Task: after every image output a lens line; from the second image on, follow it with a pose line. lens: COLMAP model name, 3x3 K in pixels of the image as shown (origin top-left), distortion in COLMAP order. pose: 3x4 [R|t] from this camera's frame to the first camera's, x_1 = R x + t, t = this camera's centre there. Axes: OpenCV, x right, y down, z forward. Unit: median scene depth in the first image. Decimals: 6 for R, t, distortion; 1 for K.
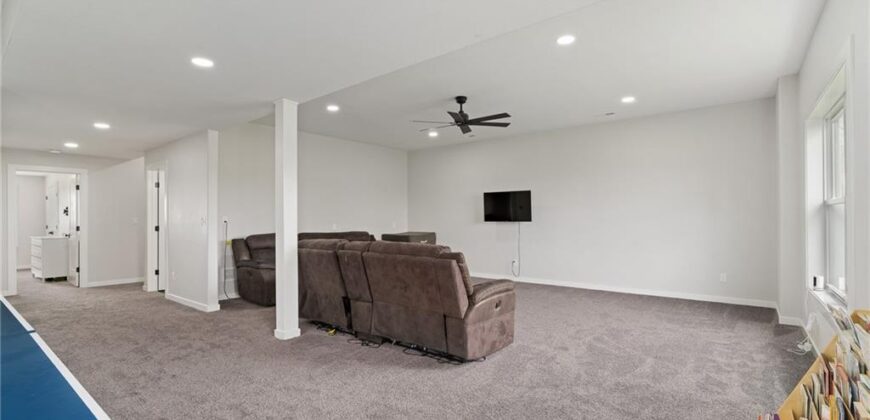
lens RADIAL K [[396.0, 0, 430.3], [0, 396.0, 215.0], [0, 0, 1]] dist [0.001001, -0.000005]
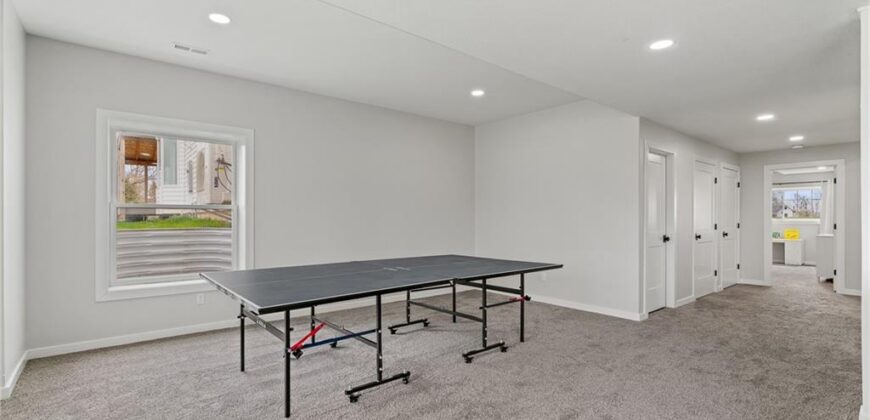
lens RADIAL K [[396.0, 0, 431.3], [0, 396.0, 215.8], [0, 0, 1]] dist [0.001001, -0.000005]
pose [[-0.212487, 0.002069, -0.977162, 0.338859], [0.009800, 0.999952, -0.000014, 0.002322], [0.977115, -0.009580, -0.212497, 0.537758]]
